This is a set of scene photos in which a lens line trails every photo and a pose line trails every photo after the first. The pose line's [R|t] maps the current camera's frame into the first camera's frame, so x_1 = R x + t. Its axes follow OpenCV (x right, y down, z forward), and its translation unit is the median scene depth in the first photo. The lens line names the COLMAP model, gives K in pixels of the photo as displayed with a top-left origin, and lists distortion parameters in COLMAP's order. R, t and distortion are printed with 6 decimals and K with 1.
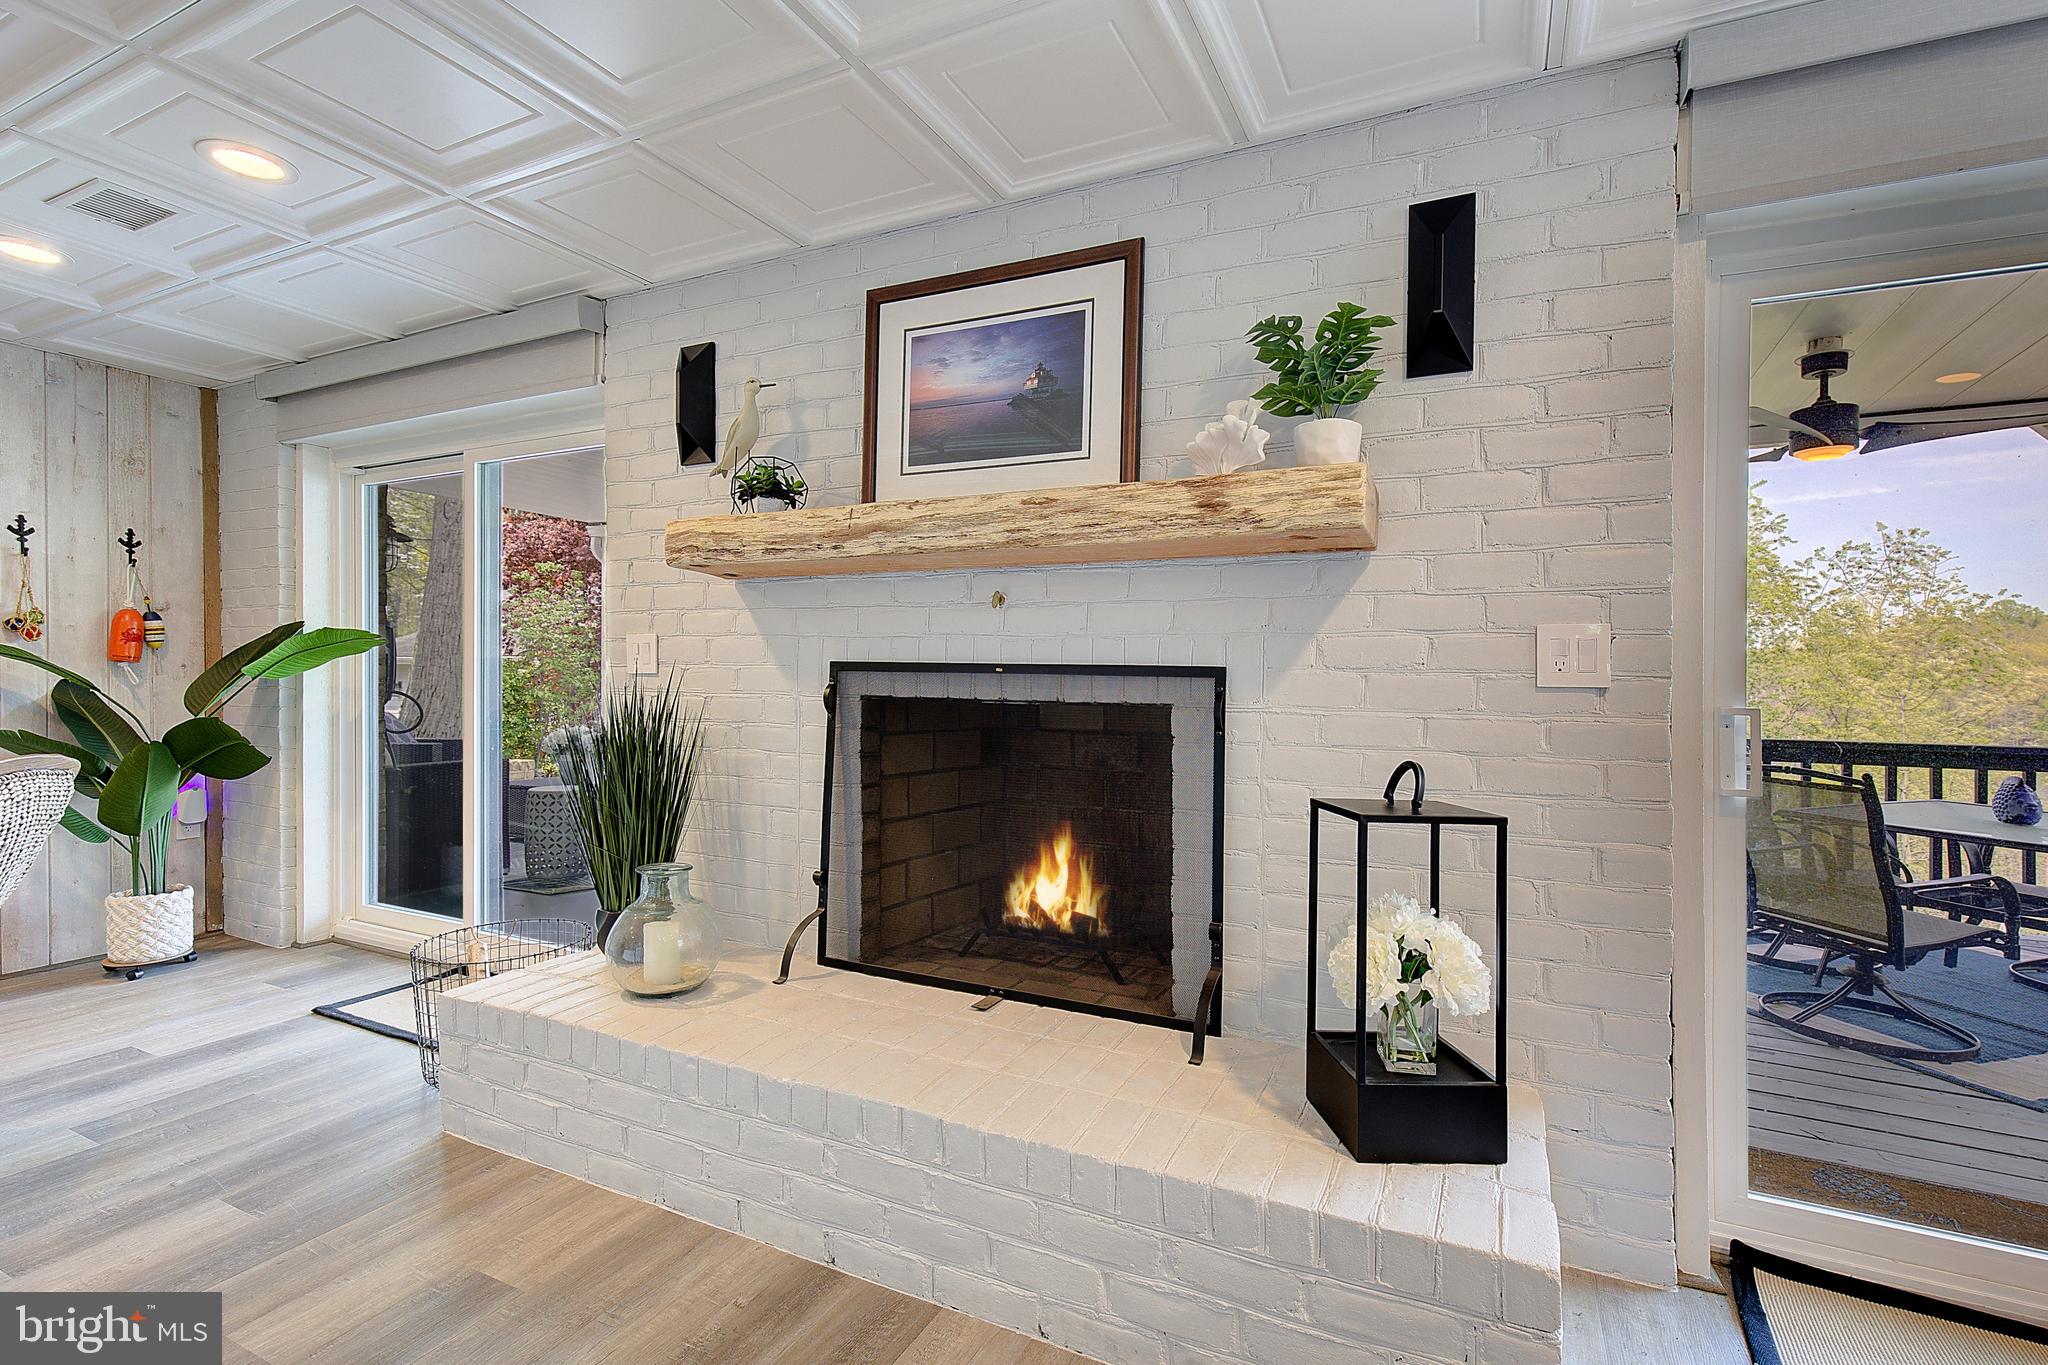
lens RADIAL K [[940.3, 0, 1068.0], [0, 940.3, 668.9], [0, 0, 1]] dist [-0.008328, 0.001359]
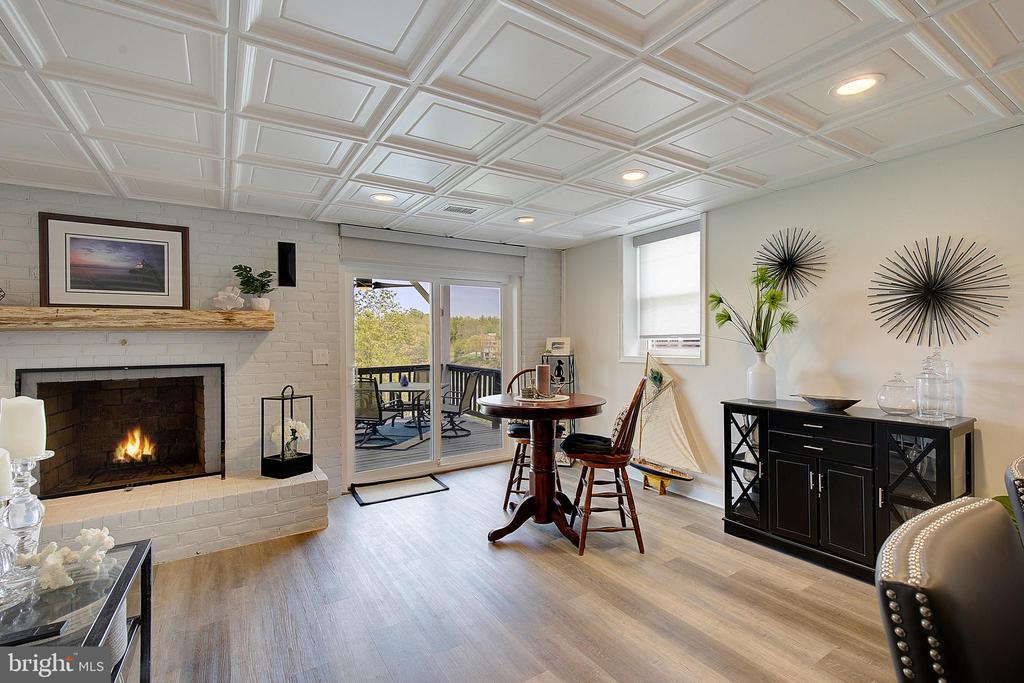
lens RADIAL K [[470.1, 0, 517.8], [0, 470.1, 335.0], [0, 0, 1]] dist [-0.008328, 0.001359]
pose [[0.537494, -0.013470, 0.843160, -0.605996], [0.011478, 0.999897, 0.008657, -0.093817], [-0.843190, 0.005025, 0.537593, -0.708352]]
